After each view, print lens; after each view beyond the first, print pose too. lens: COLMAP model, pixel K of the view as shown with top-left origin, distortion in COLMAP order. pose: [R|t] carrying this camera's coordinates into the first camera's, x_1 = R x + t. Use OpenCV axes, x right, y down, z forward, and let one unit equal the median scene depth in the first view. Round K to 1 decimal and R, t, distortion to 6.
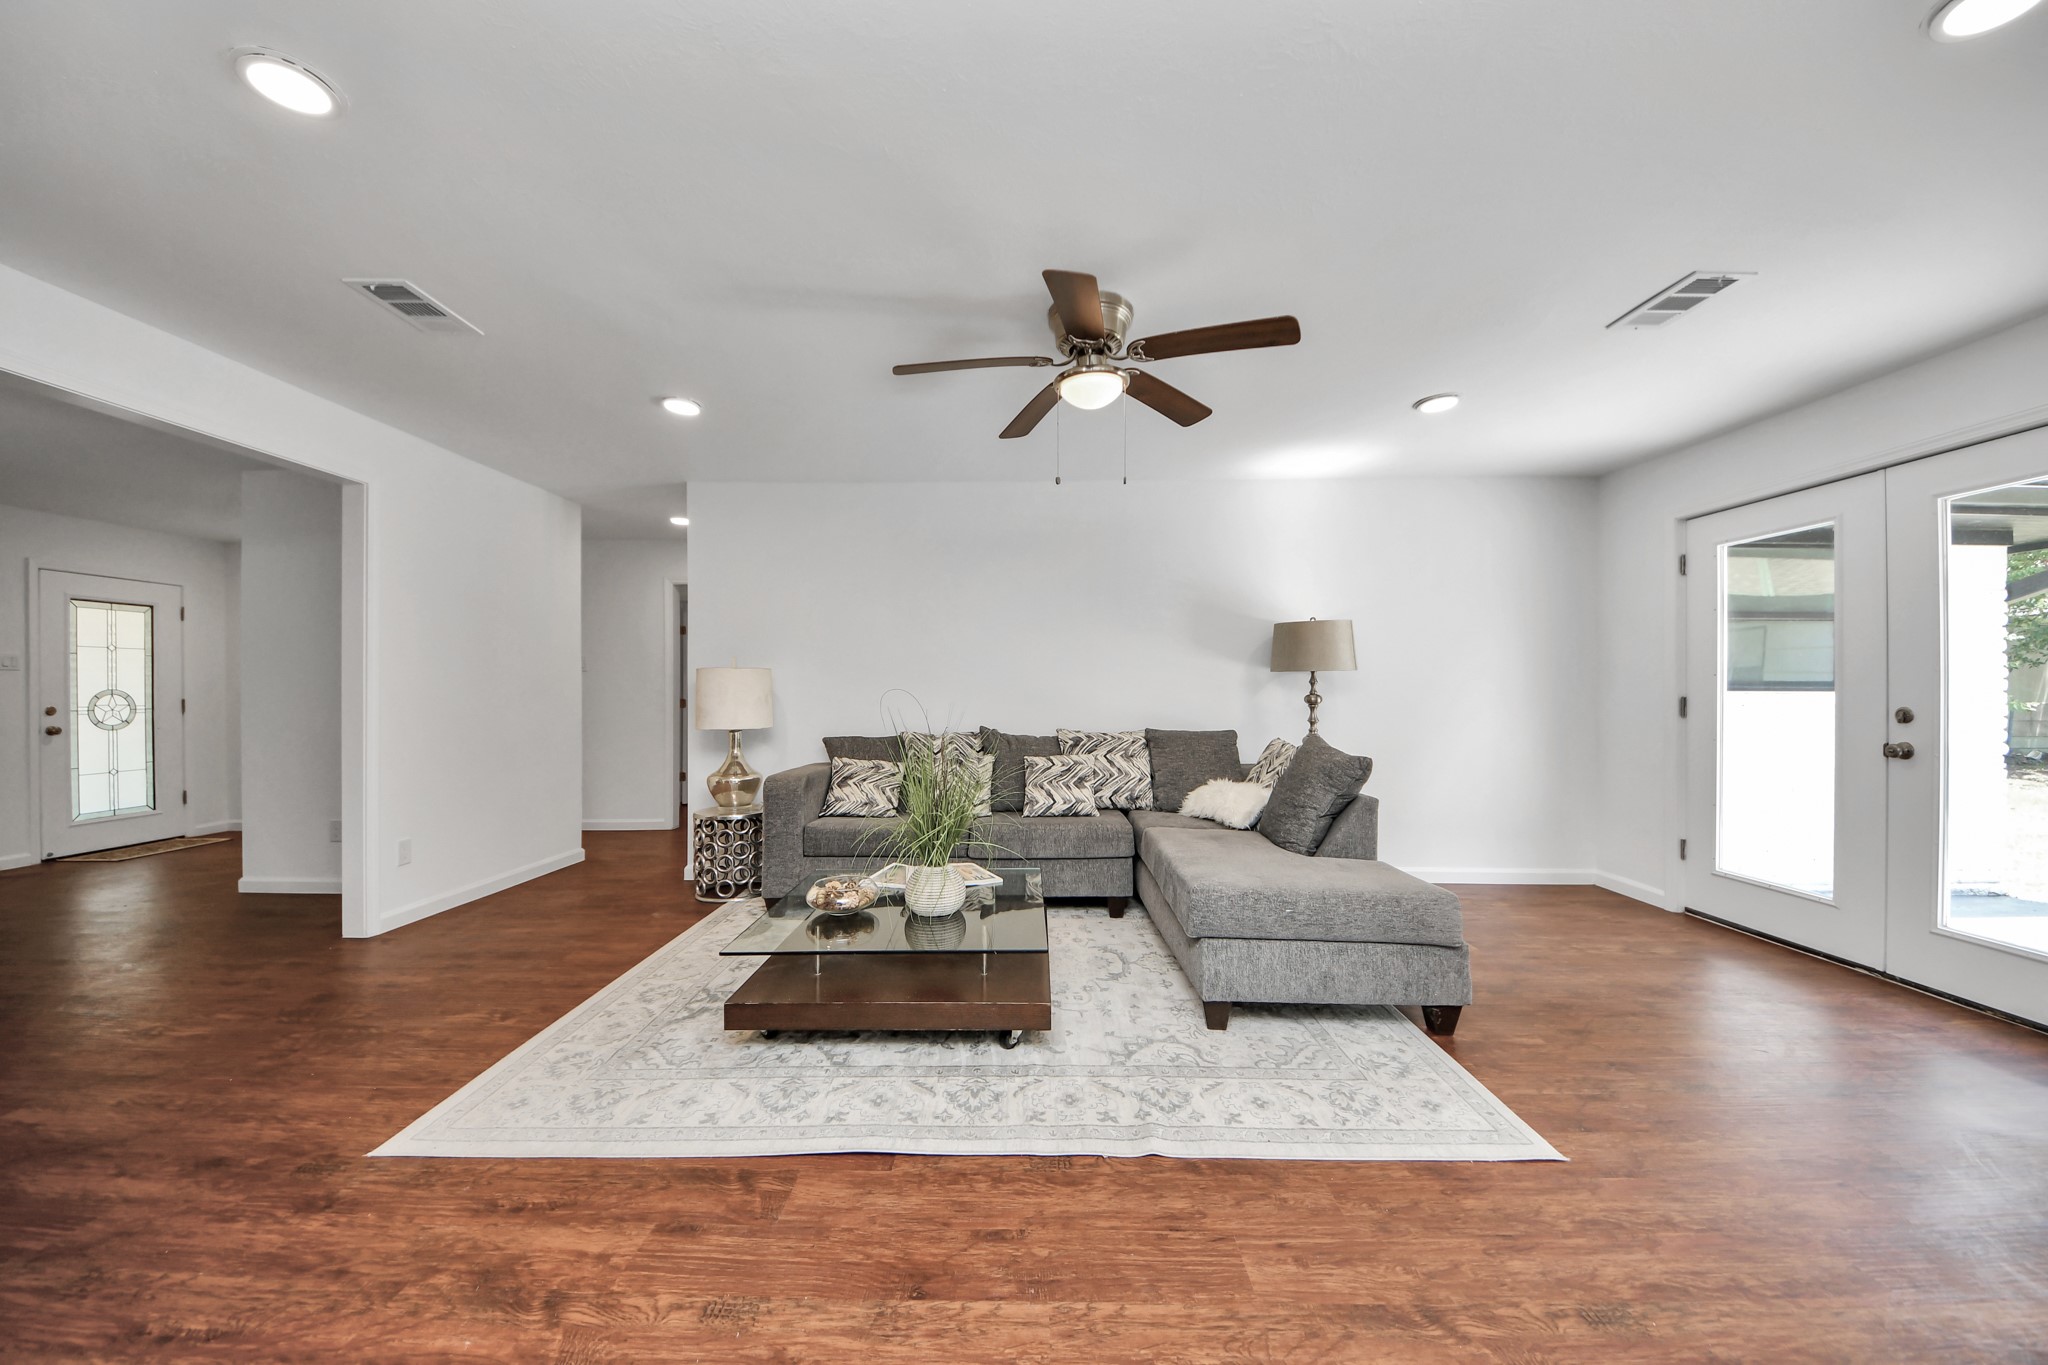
lens RADIAL K [[737.5, 0, 1026.5], [0, 737.5, 691.6], [0, 0, 1]] dist [0.029868, -0.022275]
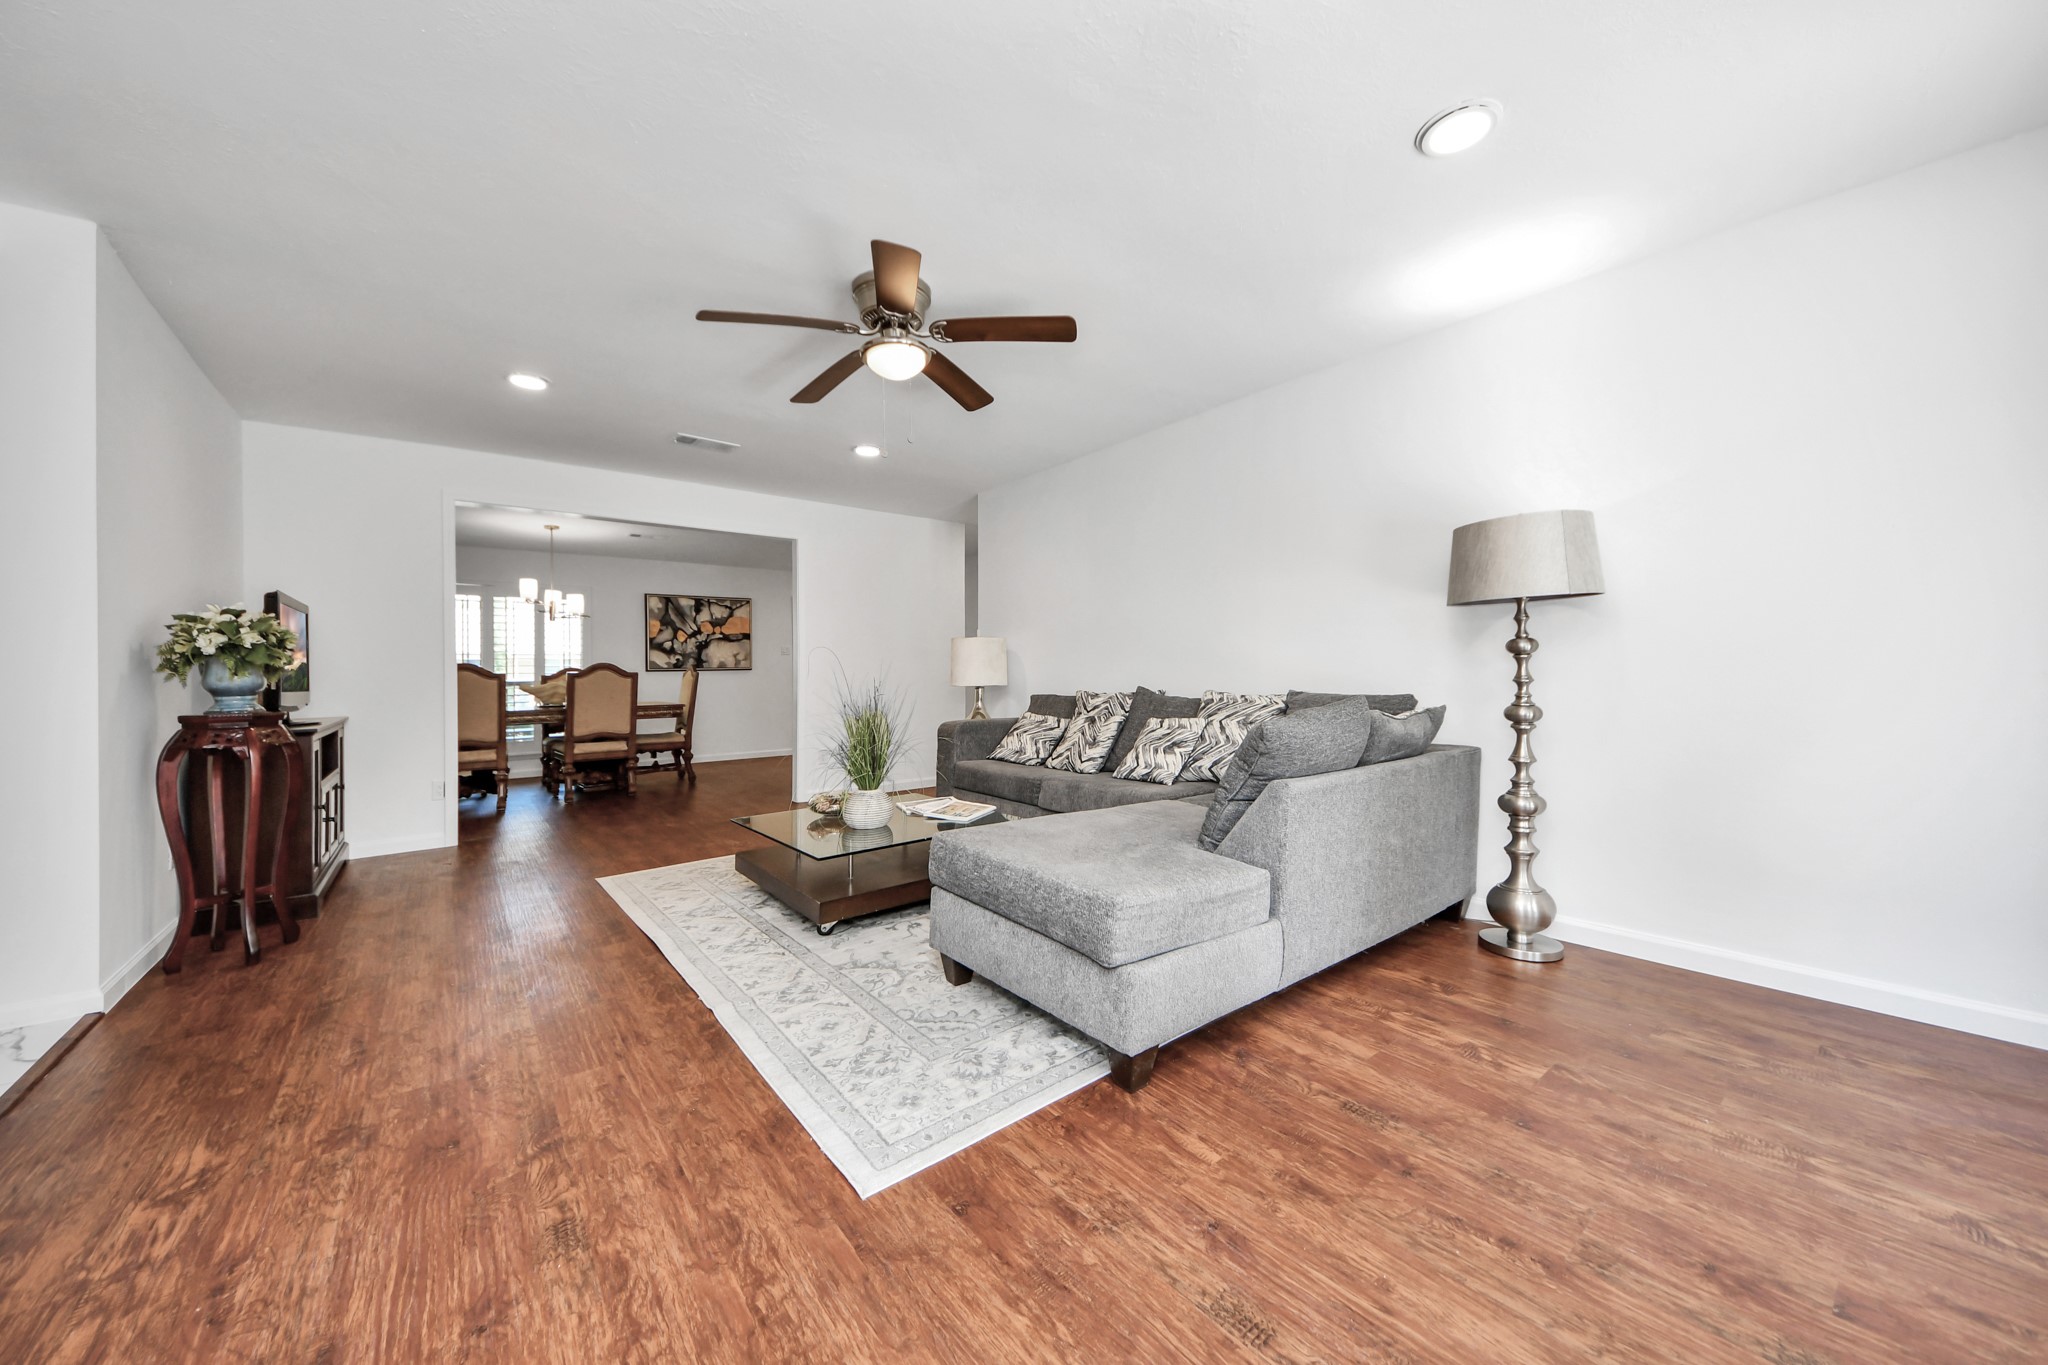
lens RADIAL K [[738.6, 0, 1010.0], [0, 738.6, 682.4], [0, 0, 1]] dist [0.029277, -0.006841]
pose [[0.617541, 0.003118, -0.786532, 1.054453], [0.011271, 0.999854, 0.012813, 0.047658], [0.786458, -0.016777, 0.617416, 0.459199]]
